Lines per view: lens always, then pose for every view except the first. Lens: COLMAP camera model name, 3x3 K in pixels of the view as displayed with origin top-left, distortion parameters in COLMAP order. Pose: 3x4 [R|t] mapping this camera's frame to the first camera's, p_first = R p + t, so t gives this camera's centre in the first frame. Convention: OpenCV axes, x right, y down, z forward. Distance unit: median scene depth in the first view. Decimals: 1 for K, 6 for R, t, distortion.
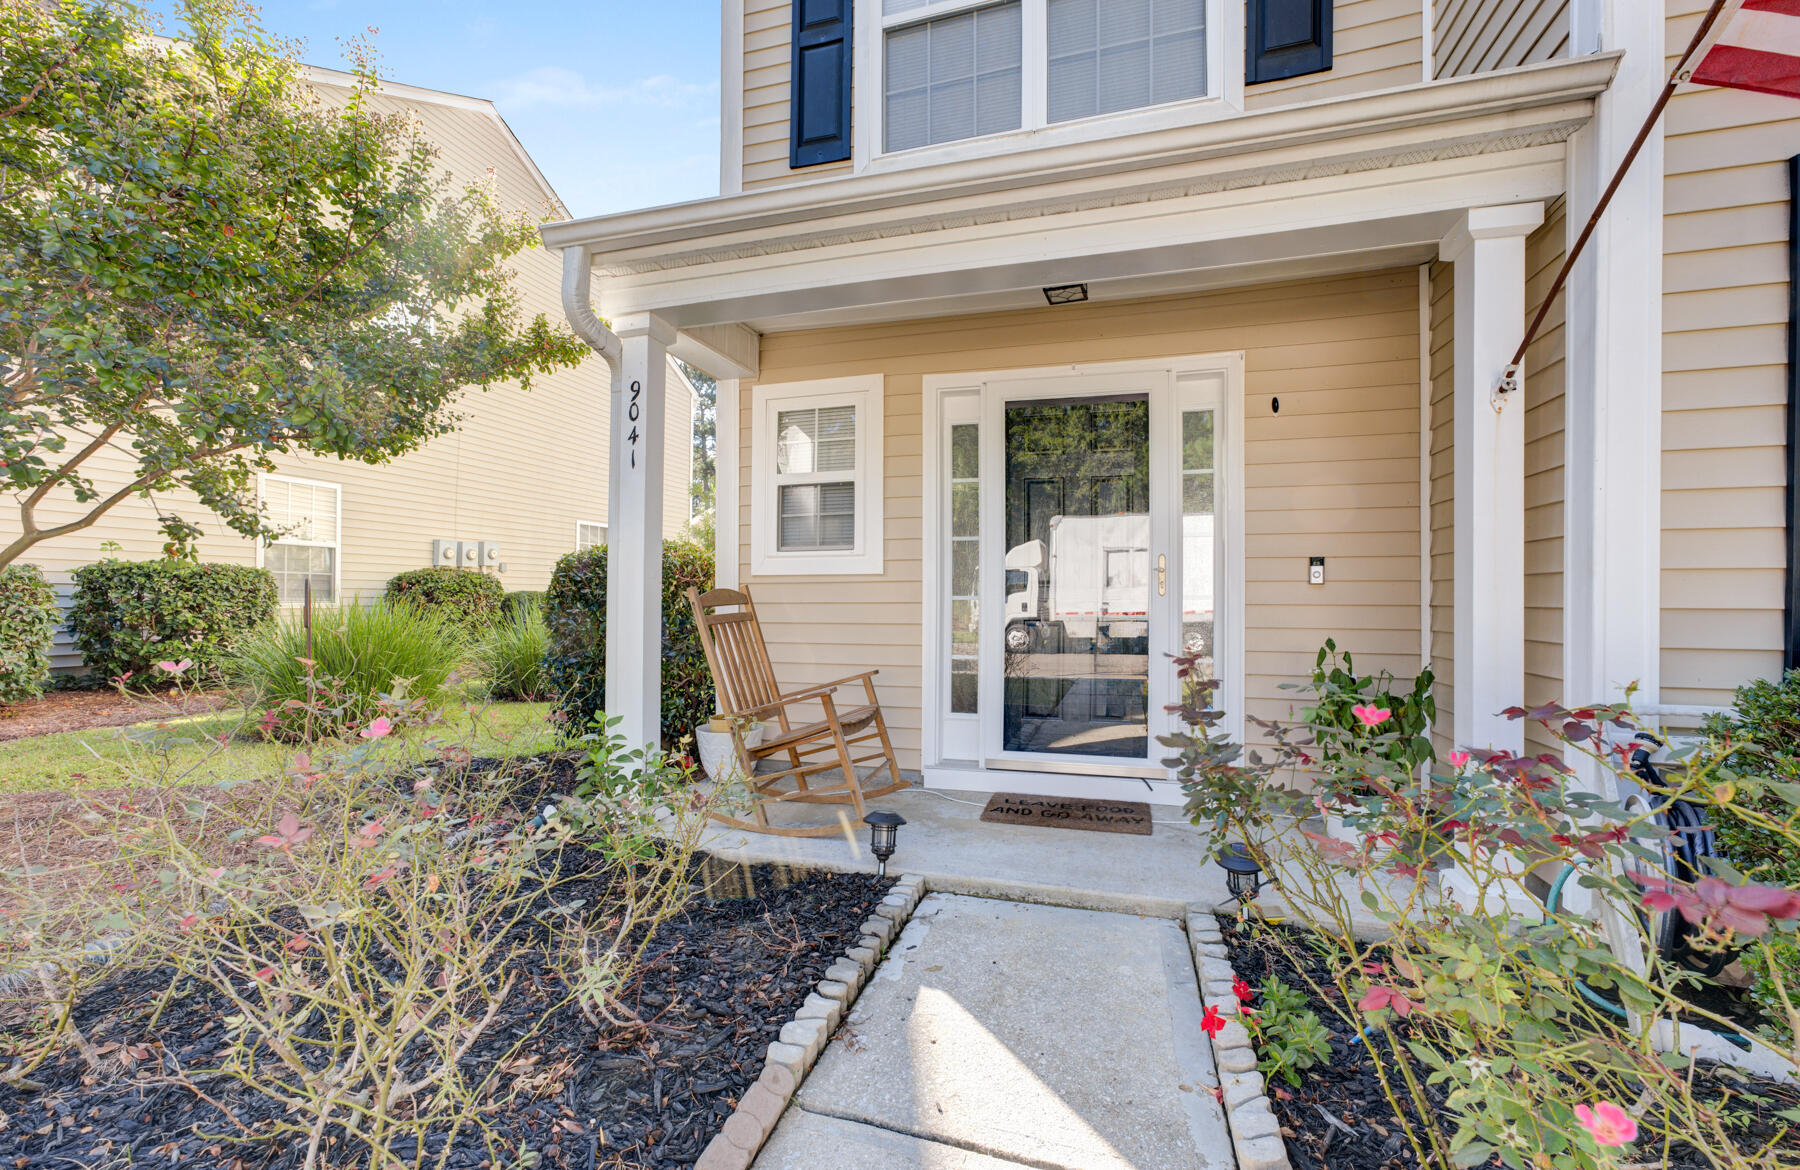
lens RADIAL K [[718.4, 0, 899.4], [0, 718.4, 596.0], [0, 0, 1]] dist [-0.003229, 0.001691]
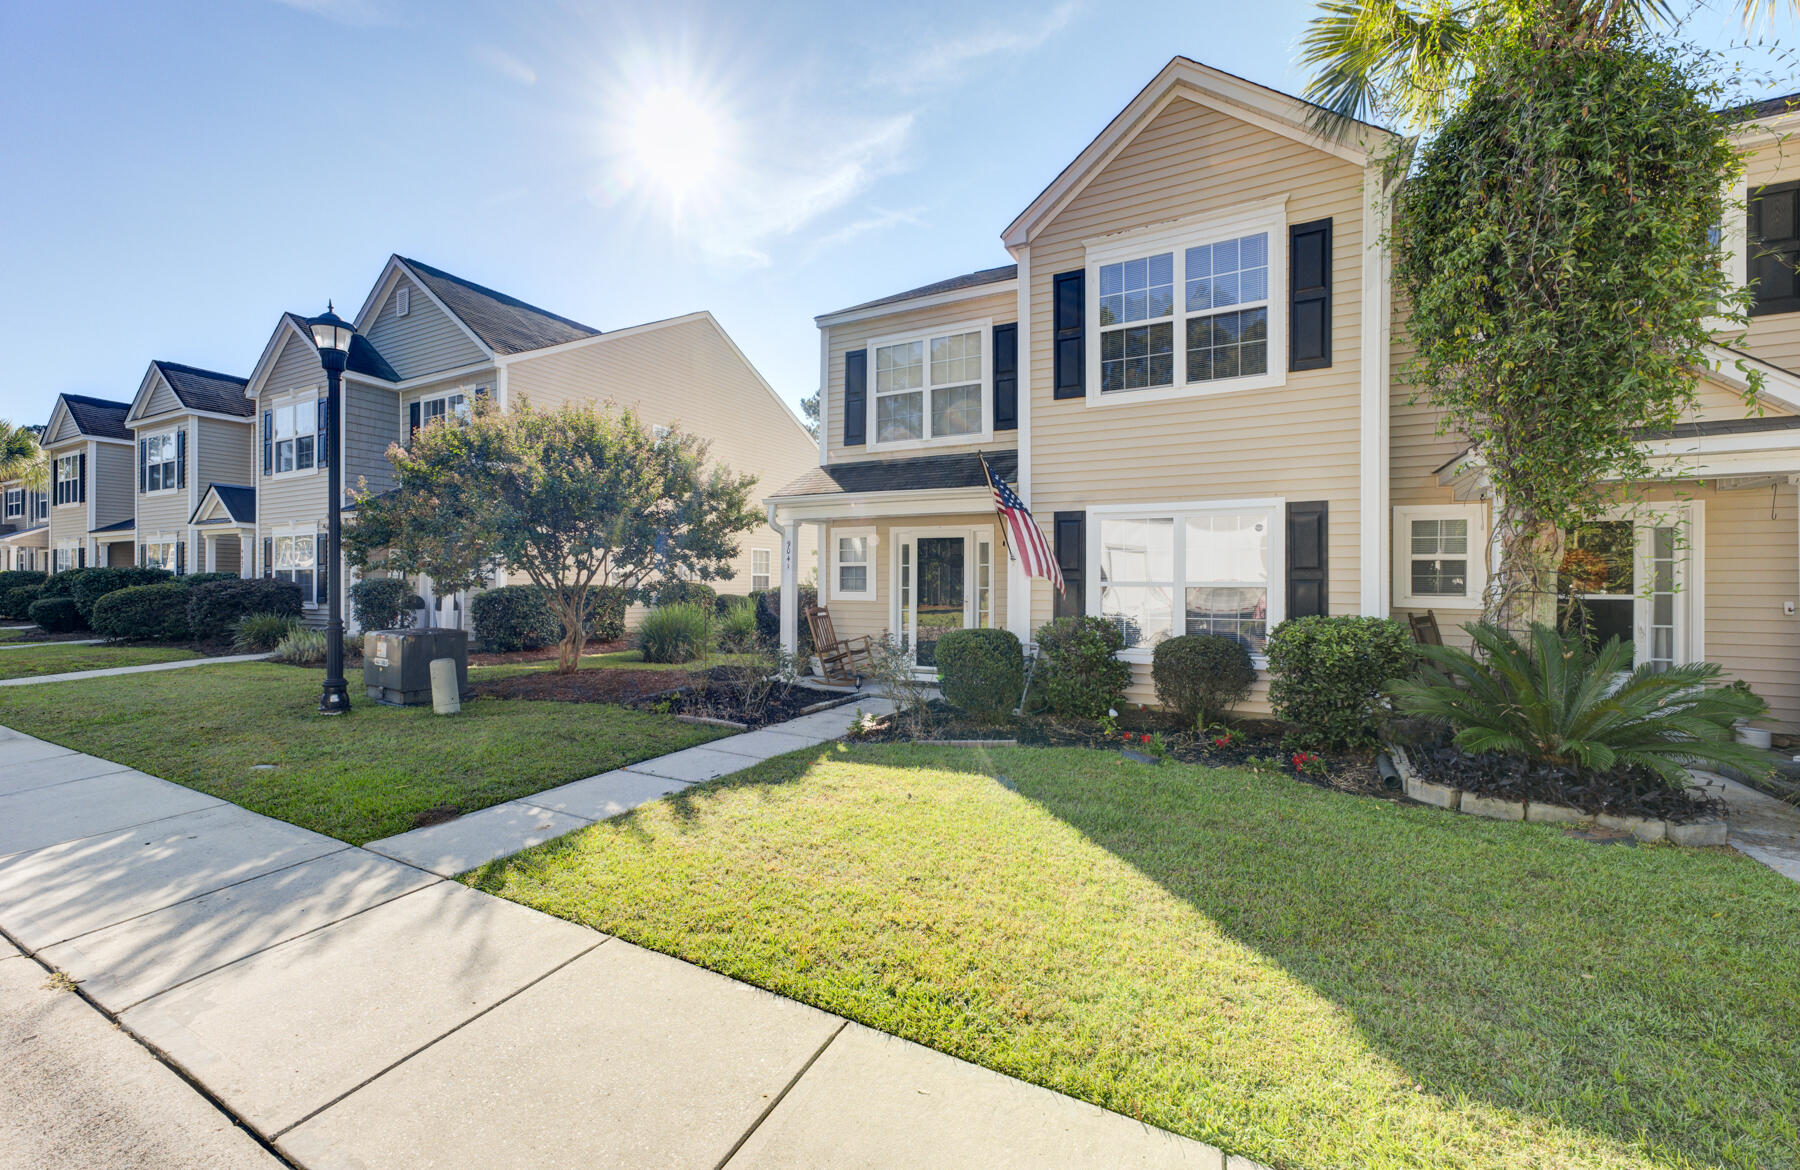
lens RADIAL K [[718.4, 0, 897.6], [0, 718.4, 593.2], [0, 0, 1]] dist [-0.003229, 0.001691]
pose [[0.982797, -0.002183, -0.184677, 0.537549], [-0.000426, 0.999901, -0.014085, -0.021187], [0.184690, 0.013921, 0.982698, -1.580661]]
